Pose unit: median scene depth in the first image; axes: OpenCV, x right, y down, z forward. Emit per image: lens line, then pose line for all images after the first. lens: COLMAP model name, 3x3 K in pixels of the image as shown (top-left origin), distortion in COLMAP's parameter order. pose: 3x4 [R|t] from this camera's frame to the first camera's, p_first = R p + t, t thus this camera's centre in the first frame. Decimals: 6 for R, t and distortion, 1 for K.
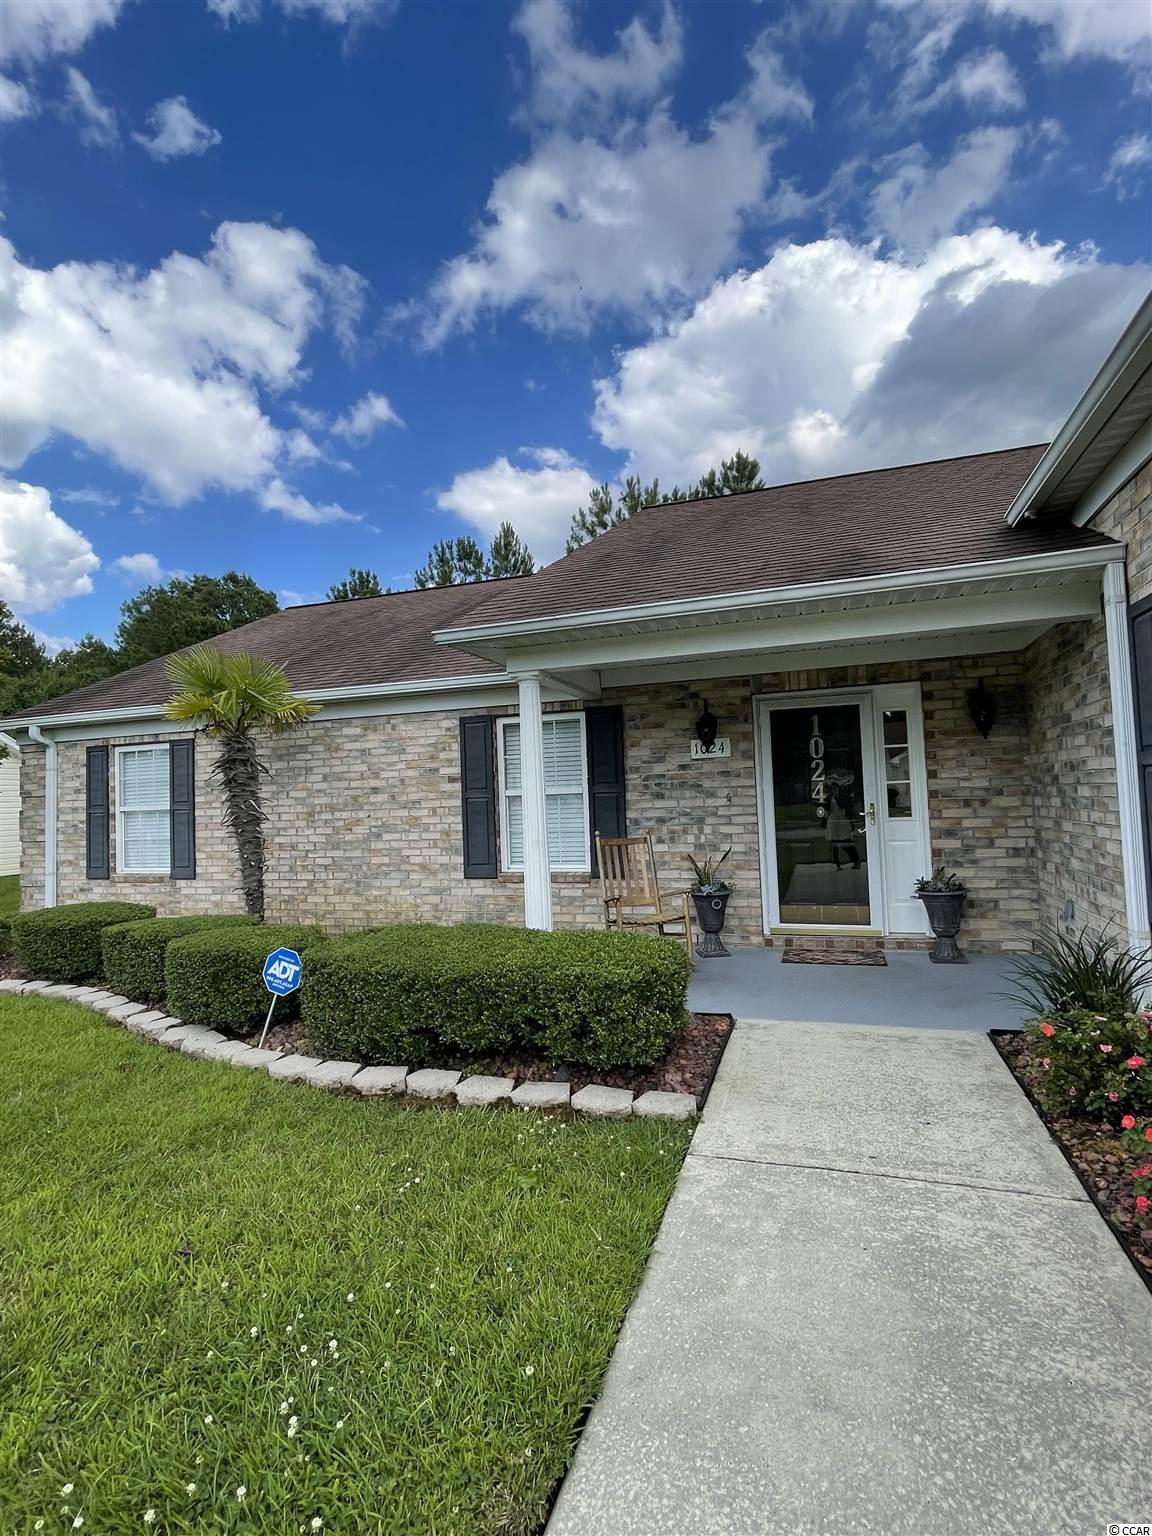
lens RADIAL K [[736.6, 0, 578.9], [0, 736.6, 764.3], [0, 0, 1]] dist [-0.010821, 0.004182]
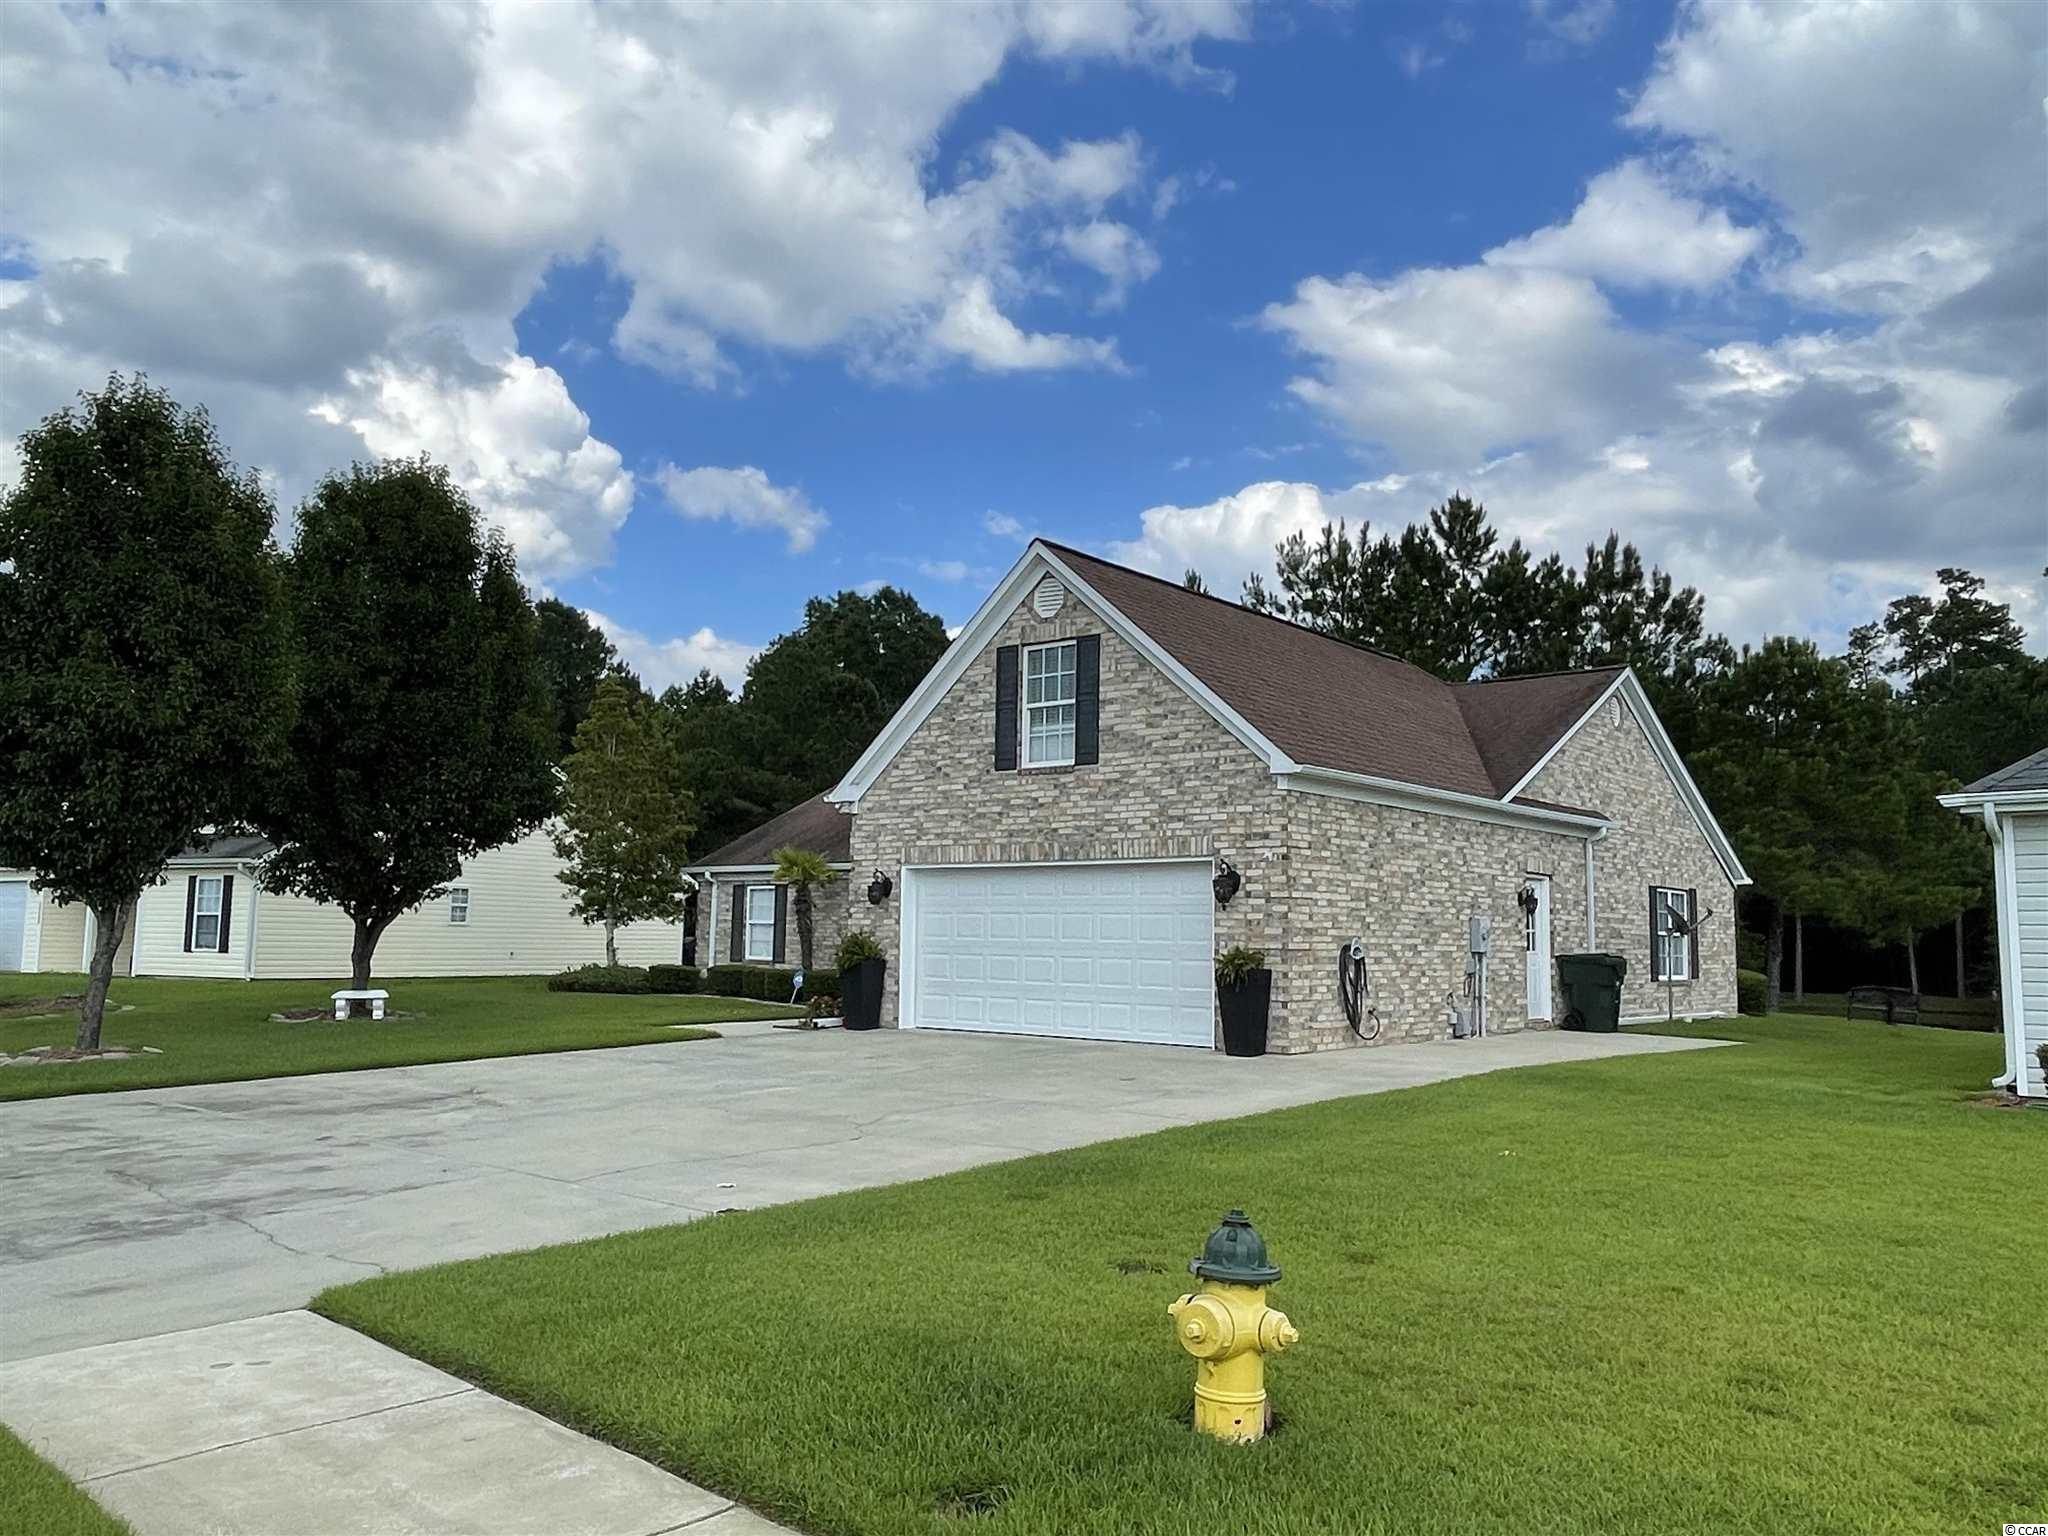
lens RADIAL K [[1488.6, 0, 1021.2], [0, 1488.6, 770.0], [0, 0, 1]] dist [0.002760, 0.000659]
pose [[0.933374, 0.010419, -0.358754, 1.225309], [-0.032197, 0.997979, -0.054784, -0.124259], [0.357458, 0.062685, 0.931823, -2.055500]]
